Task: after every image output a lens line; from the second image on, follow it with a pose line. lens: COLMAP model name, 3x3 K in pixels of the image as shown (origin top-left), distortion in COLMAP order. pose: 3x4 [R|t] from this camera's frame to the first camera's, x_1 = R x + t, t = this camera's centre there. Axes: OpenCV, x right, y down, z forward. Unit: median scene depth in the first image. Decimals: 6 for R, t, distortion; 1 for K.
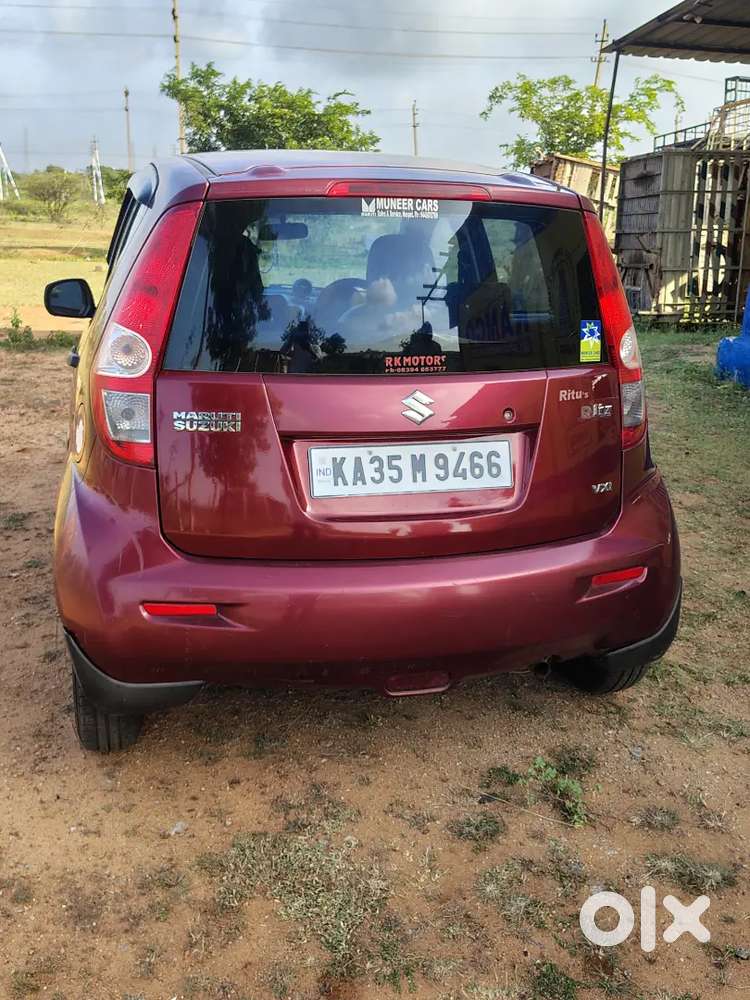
lens RADIAL K [[949.8, 0, 399.0], [0, 949.8, 503.1], [0, 0, 1]] dist [0.097147, -0.163174]
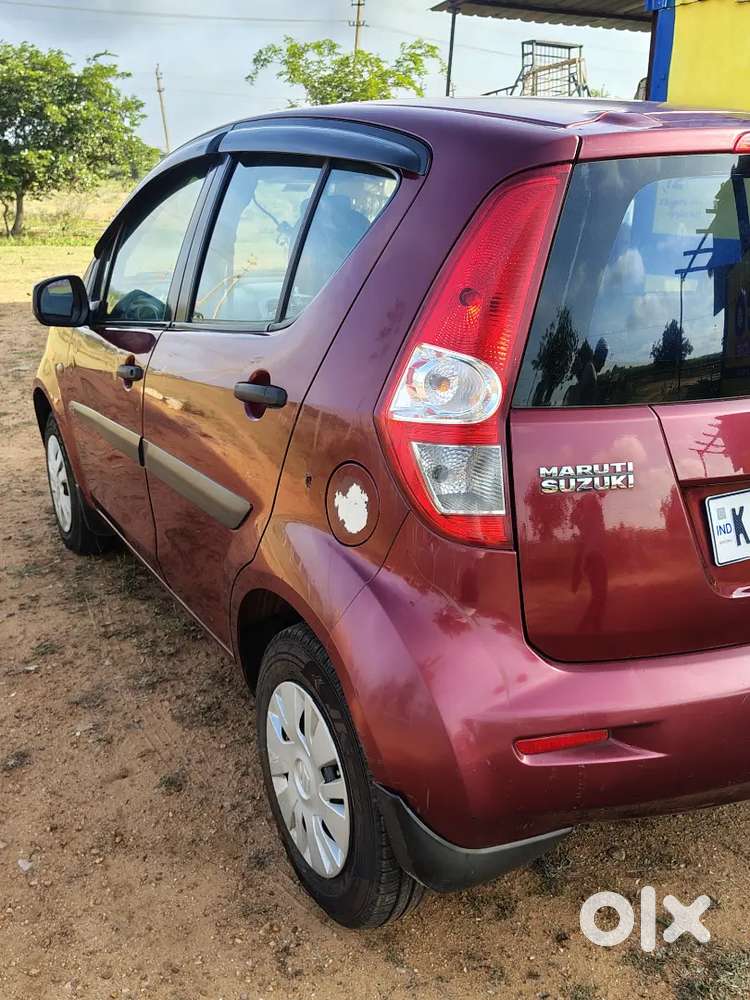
lens RADIAL K [[949.8, 0, 399.0], [0, 949.8, 503.1], [0, 0, 1]] dist [0.097147, -0.163174]
pose [[0.967822, -0.097748, 0.231876, -0.447861], [0.090900, 0.995054, 0.040059, -0.095273], [-0.234645, -0.017693, 0.971920, 0.302693]]
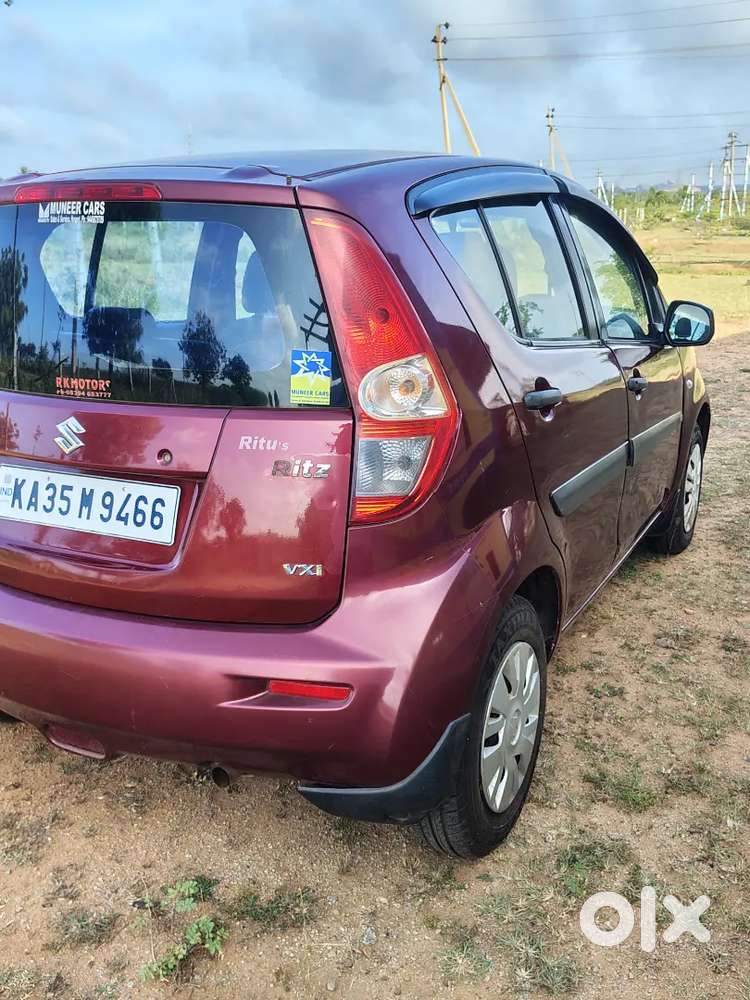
lens RADIAL K [[964.6, 0, 373.1], [0, 964.6, 517.2], [0, 0, 1]] dist [0.094183, -0.006955]
pose [[0.737877, 0.158988, -0.655942, 0.762017], [-0.162858, 0.985084, 0.055564, -0.110276], [0.654992, 0.065826, 0.752763, 0.454395]]
